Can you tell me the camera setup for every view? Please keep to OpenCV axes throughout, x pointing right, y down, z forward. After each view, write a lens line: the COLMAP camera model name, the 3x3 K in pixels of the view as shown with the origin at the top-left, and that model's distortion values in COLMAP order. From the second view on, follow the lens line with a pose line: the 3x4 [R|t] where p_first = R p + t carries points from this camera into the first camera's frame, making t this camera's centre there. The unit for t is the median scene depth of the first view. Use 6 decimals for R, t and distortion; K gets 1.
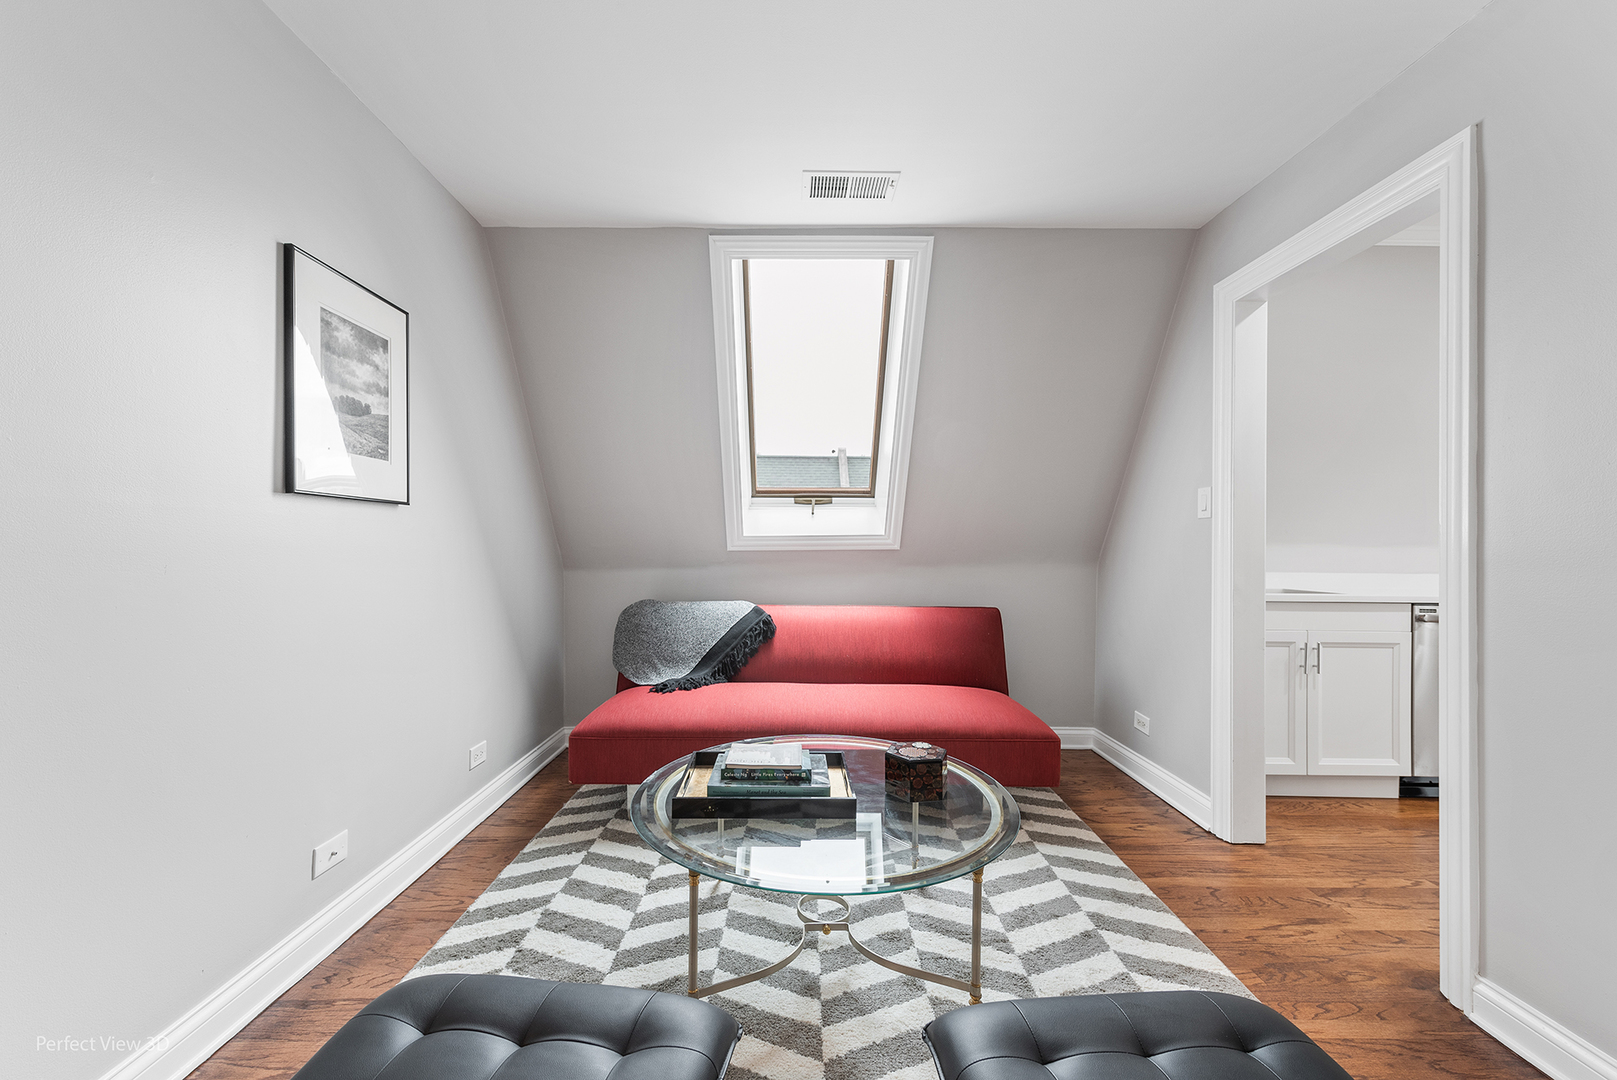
lens RADIAL K [[635.7, 0, 806.5], [0, 635.7, 545.4], [0, 0, 1]] dist [0.014254, -0.003811]
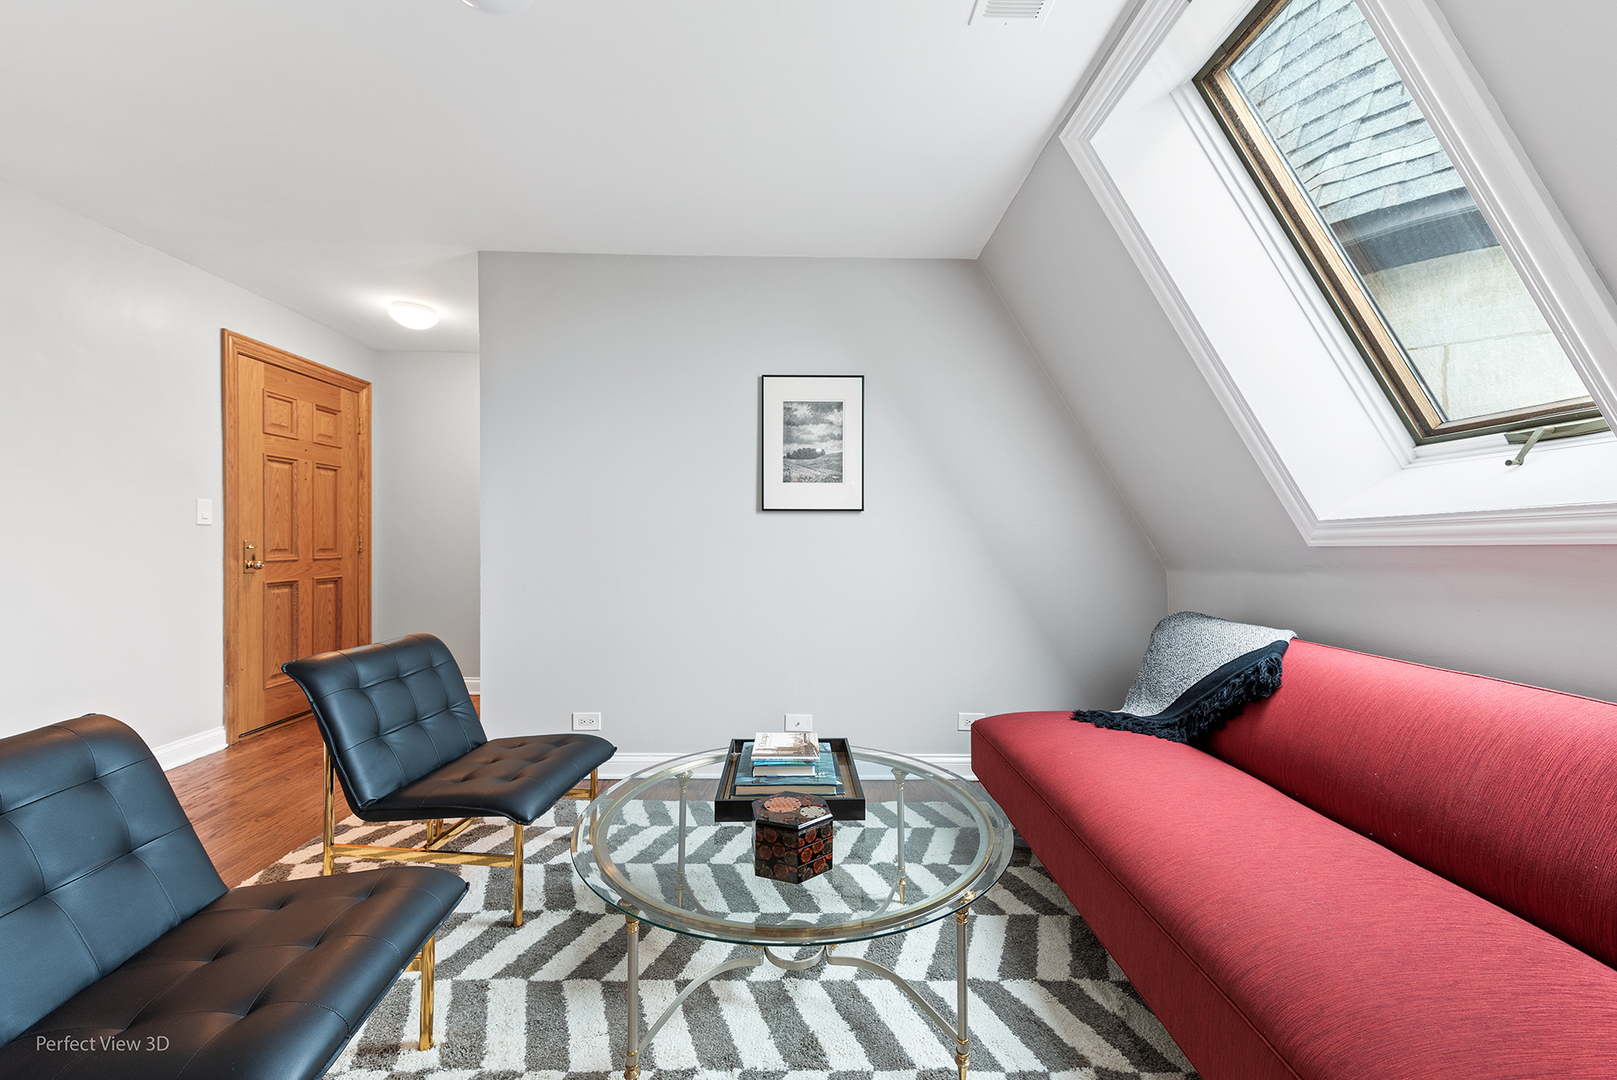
lens RADIAL K [[635.7, 0, 804.8], [0, 635.7, 544.3], [0, 0, 1]] dist [0.014254, -0.003811]
pose [[0.000324, 0.000601, -1.000000, 0.603157], [0.000199, 1.000000, 0.000601, 0.007468], [1.000000, -0.000199, 0.000323, 0.665849]]
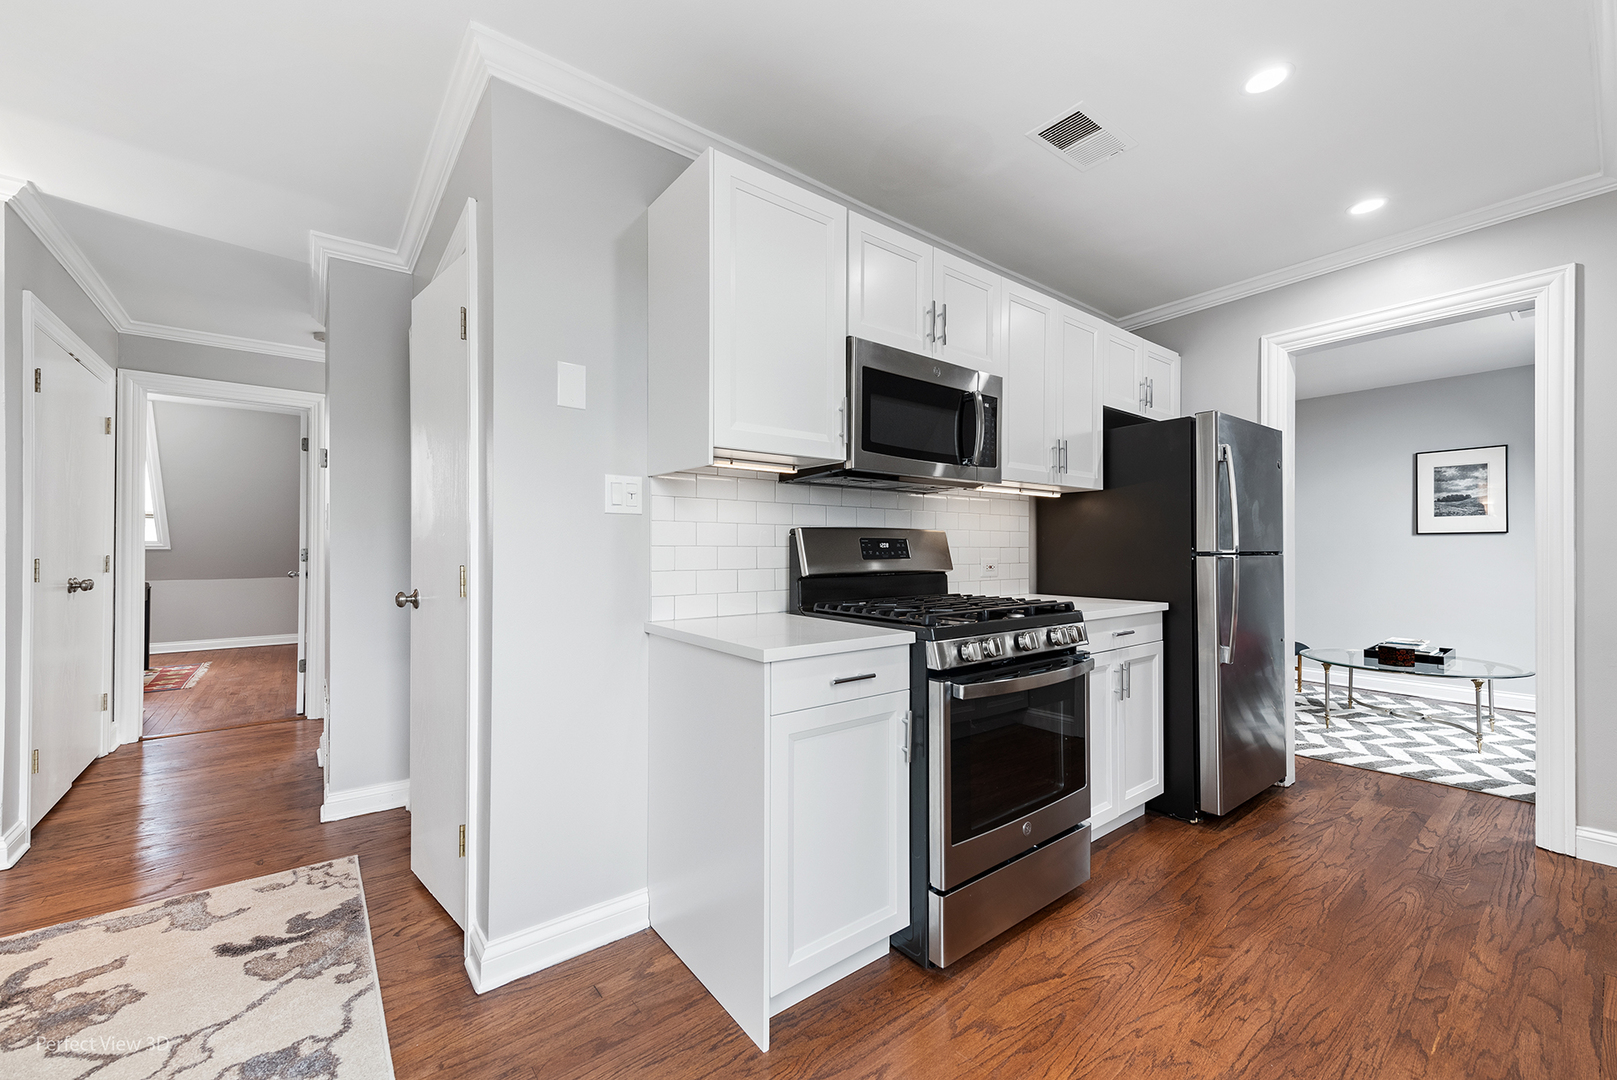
lens RADIAL K [[635.7, 0, 810.6], [0, 635.7, 547.1], [0, 0, 1]] dist [0.014254, -0.003811]
pose [[-0.792476, -0.010722, -0.609809, 1.981202], [-0.004993, 0.999926, -0.011092, 0.015670], [0.609883, -0.005745, -0.792470, 0.986147]]
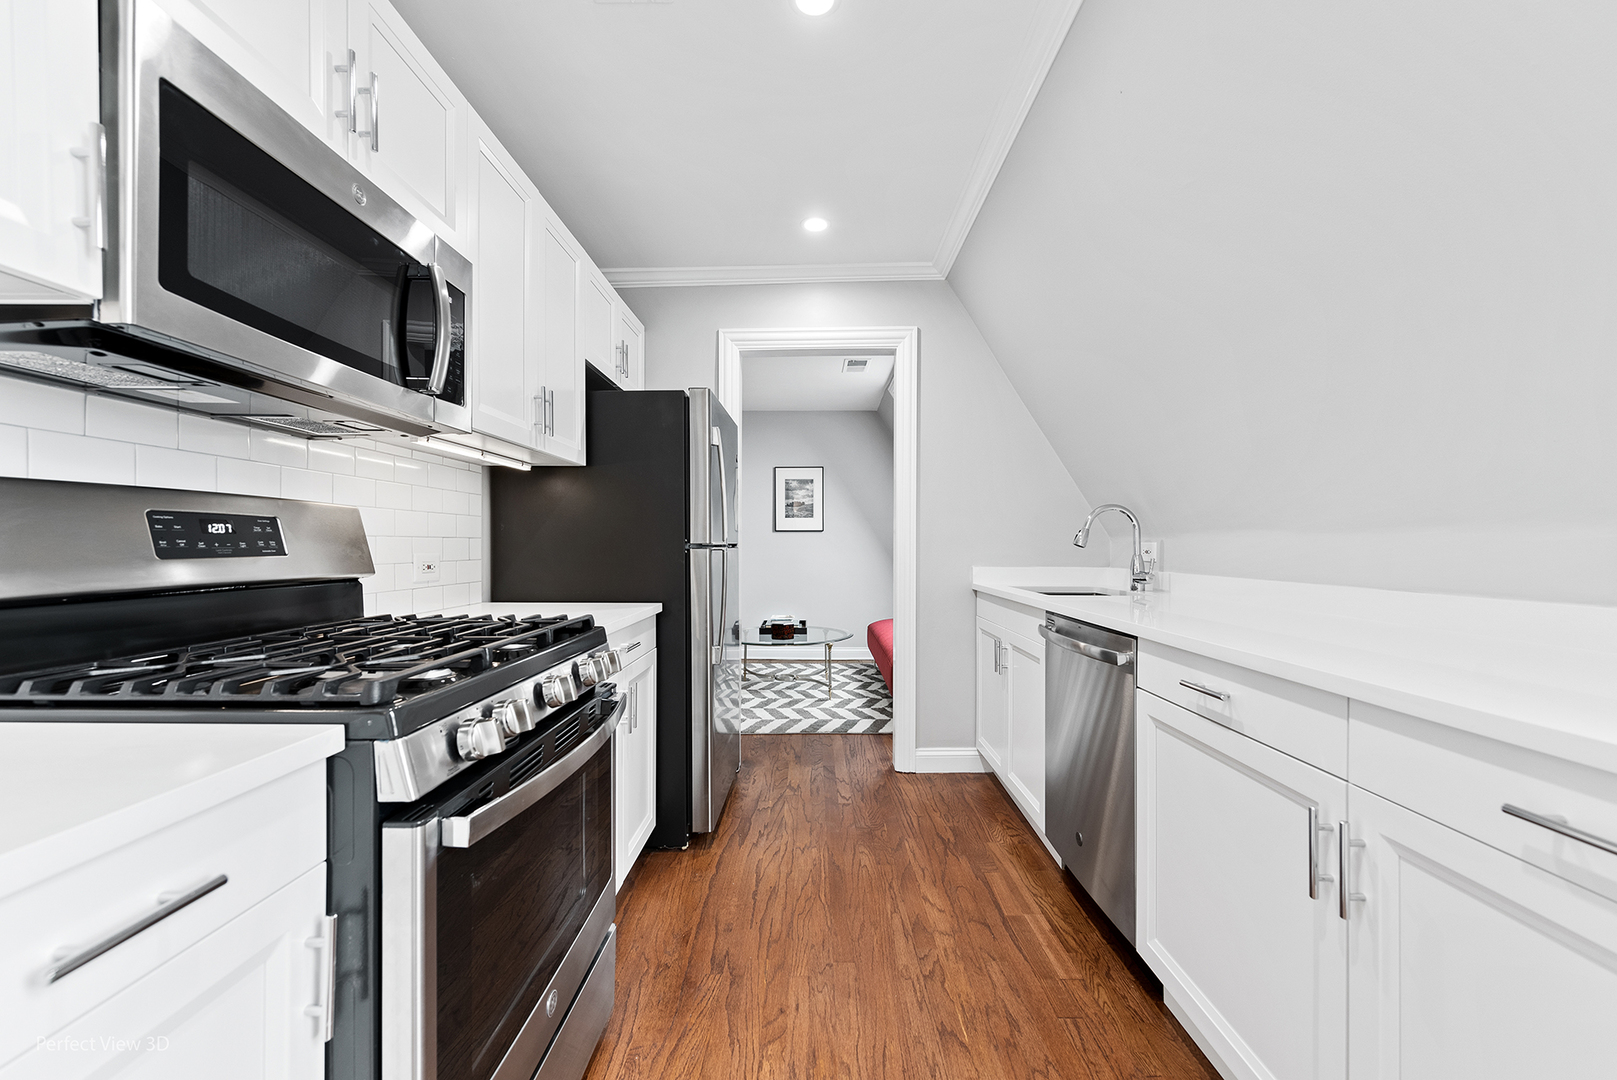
lens RADIAL K [[635.7, 0, 802.1], [0, 635.7, 547.6], [0, 0, 1]] dist [0.014254, -0.003811]
pose [[-0.028864, -0.003774, -0.999576, 1.783876], [0.001984, 0.999991, -0.003833, 0.017973], [0.999581, -0.002094, -0.028856, 0.755755]]
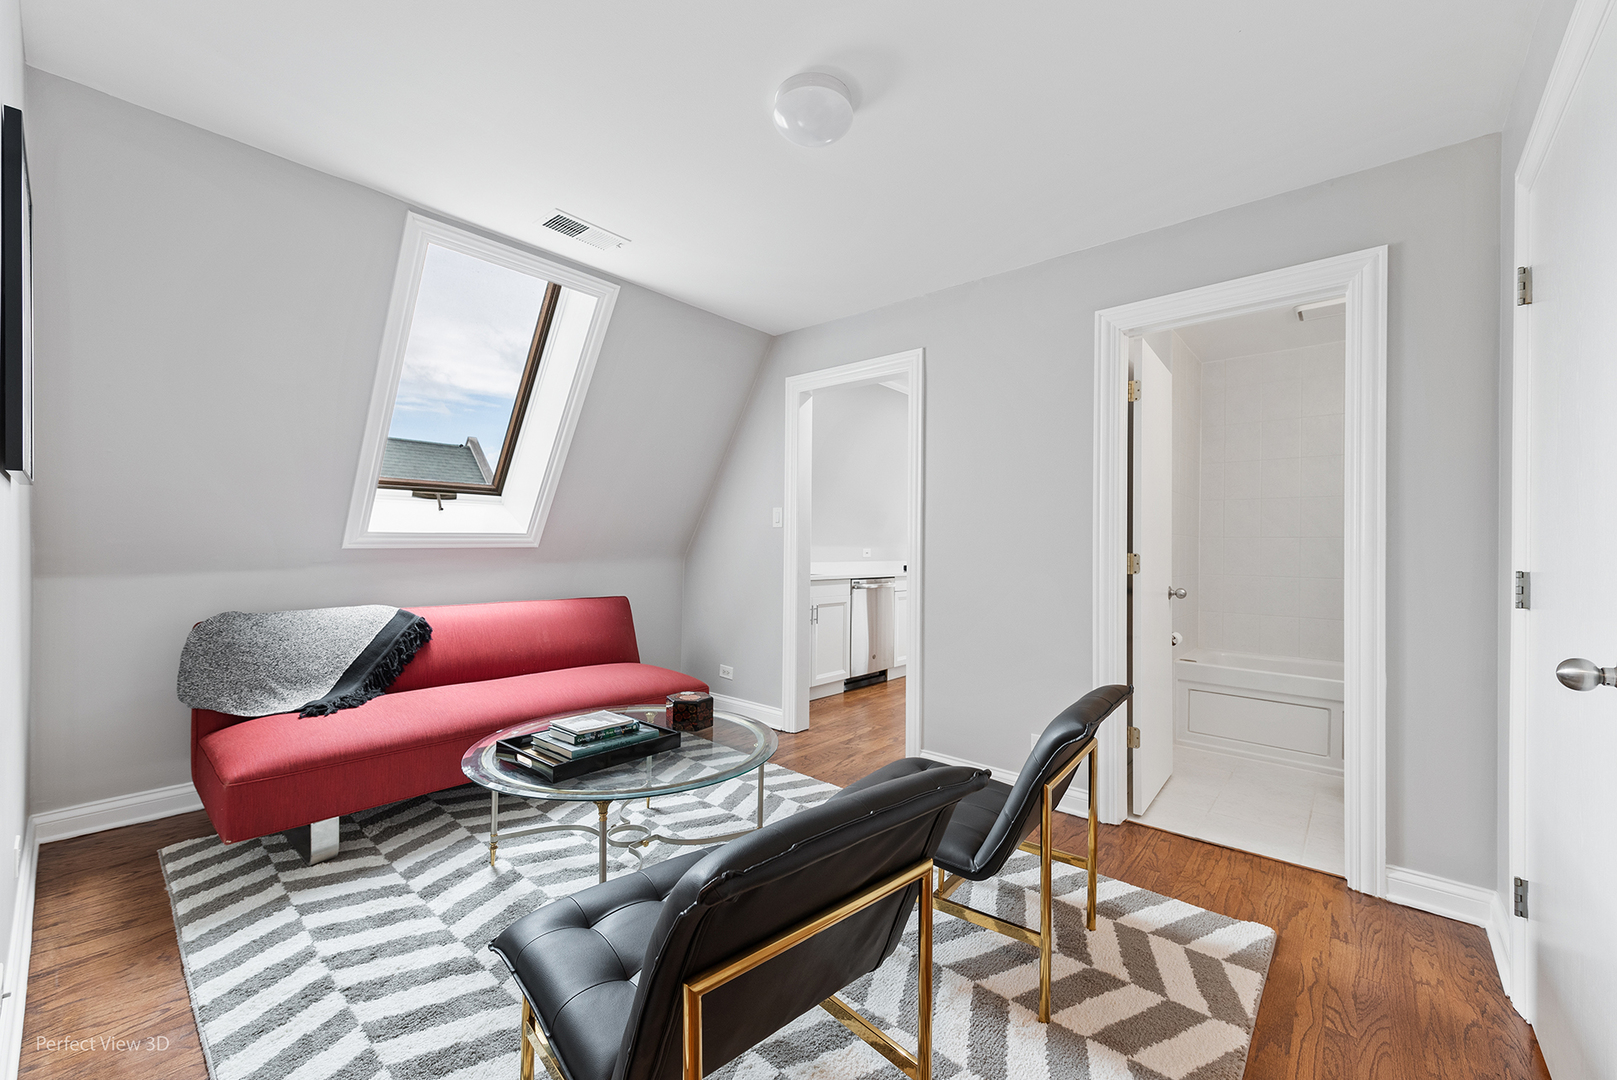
lens RADIAL K [[635.7, 0, 818.0], [0, 635.7, 547.0], [0, 0, 1]] dist [0.014254, -0.003811]
pose [[0.655183, 0.000767, 0.755470, -0.449762], [-0.009550, 0.999928, 0.007267, -0.007881], [-0.755410, -0.011976, 0.655143, -0.066373]]
